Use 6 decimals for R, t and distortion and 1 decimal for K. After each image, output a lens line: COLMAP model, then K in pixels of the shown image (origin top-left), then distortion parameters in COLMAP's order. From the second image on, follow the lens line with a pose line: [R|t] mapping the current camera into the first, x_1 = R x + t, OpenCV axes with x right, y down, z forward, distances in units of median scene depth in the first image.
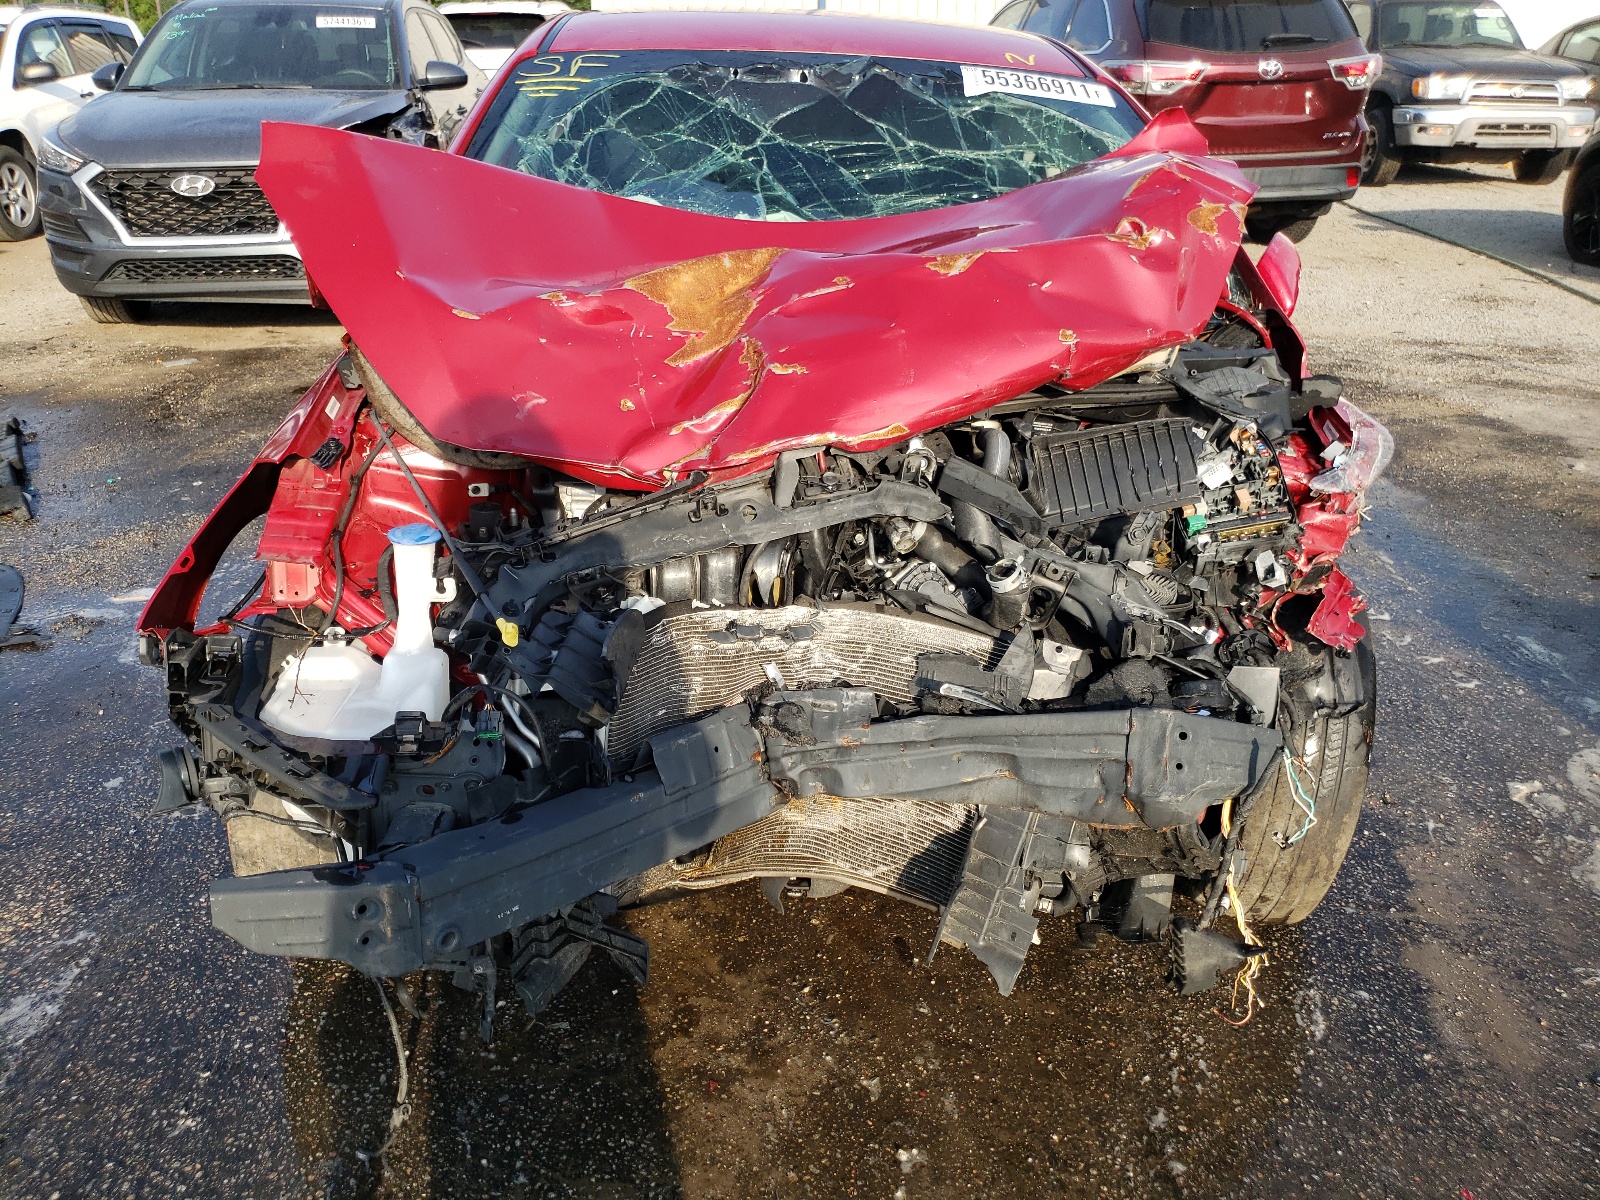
lens RADIAL K [[1232.6, 0, 800.0], [0, 1232.6, 600.0], [0, 0, 1]] dist [0.036830, -0.005384]
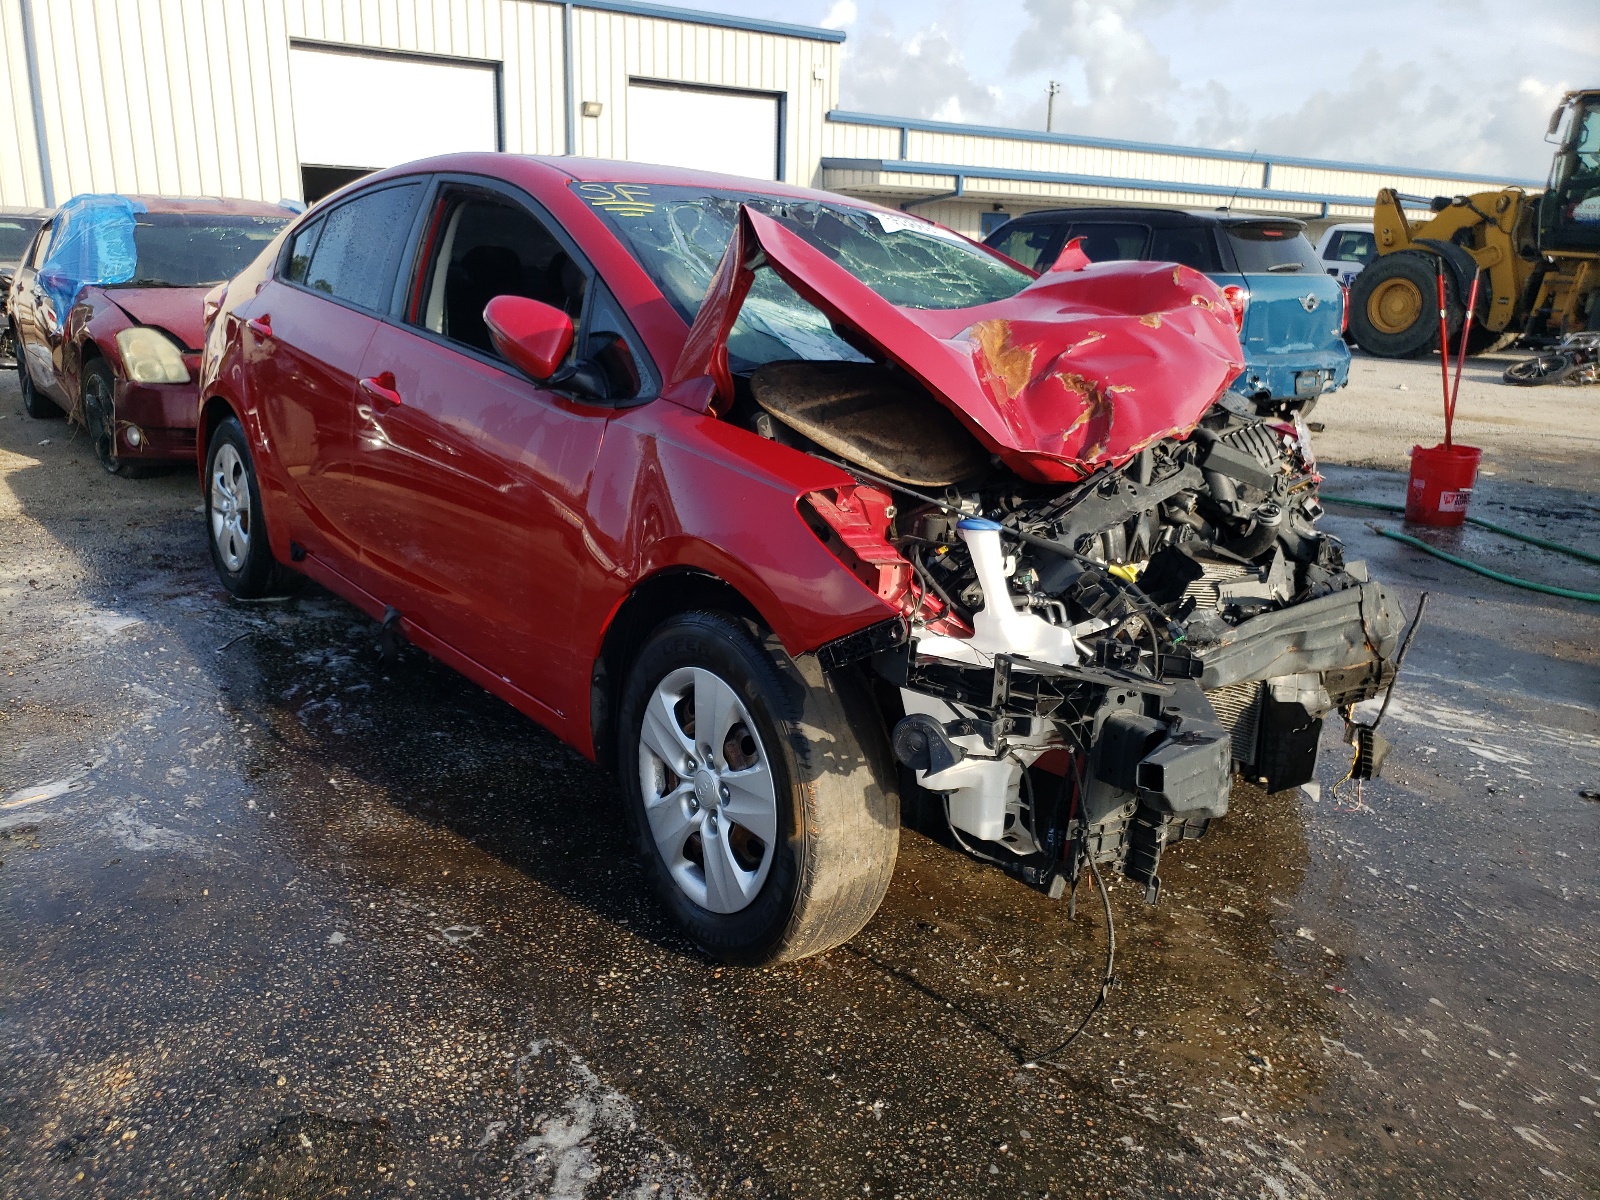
lens RADIAL K [[1193.7, 0, 807.7], [0, 1193.7, 593.3], [0, 0, 1]] dist [0.032280, -0.001095]
pose [[0.822063, -0.134767, 0.553218, -0.953764], [0.210799, 0.974584, -0.075827, 0.056571], [-0.528938, 0.178953, 0.829579, 0.098025]]
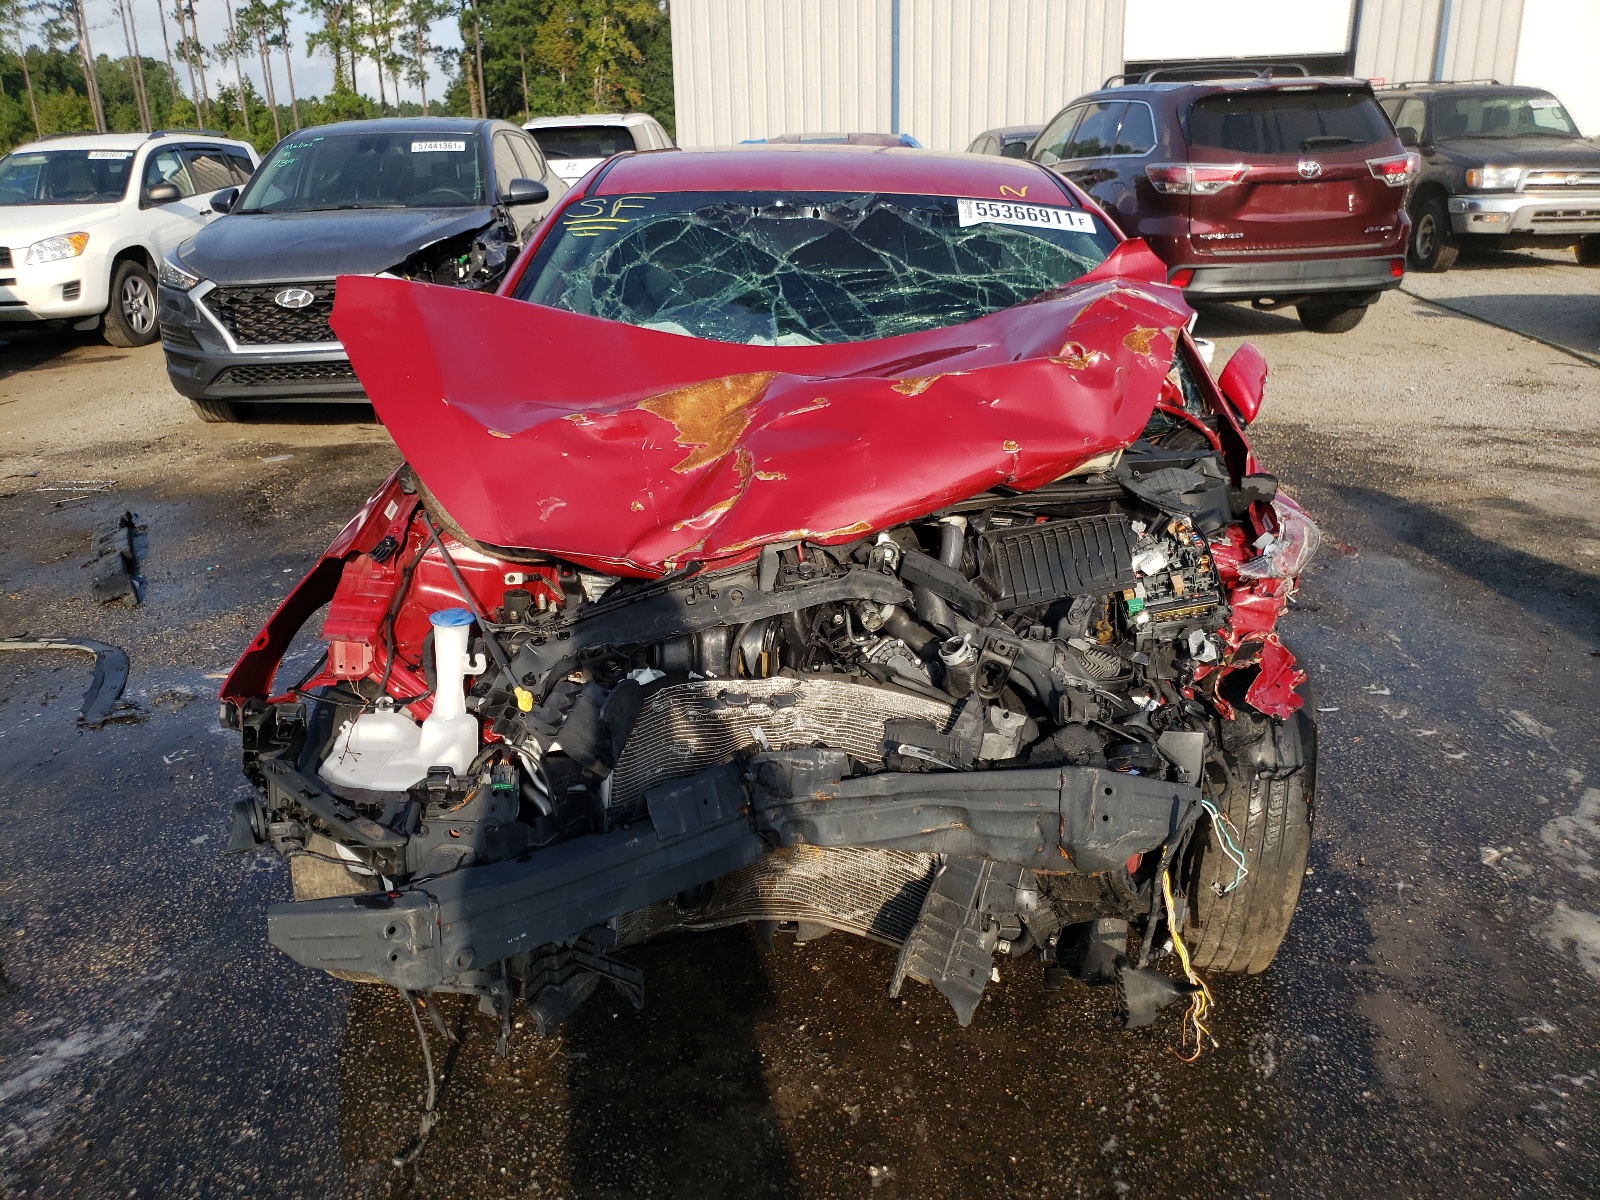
lens RADIAL K [[1193.7, 0, 807.7], [0, 1193.7, 593.3], [0, 0, 1]] dist [0.032280, -0.001095]
pose [[0.999013, -0.004042, -0.044233, 0.067360], [0.000908, 0.997502, -0.070636, 0.004332], [0.044408, 0.070526, 0.996521, -0.107924]]
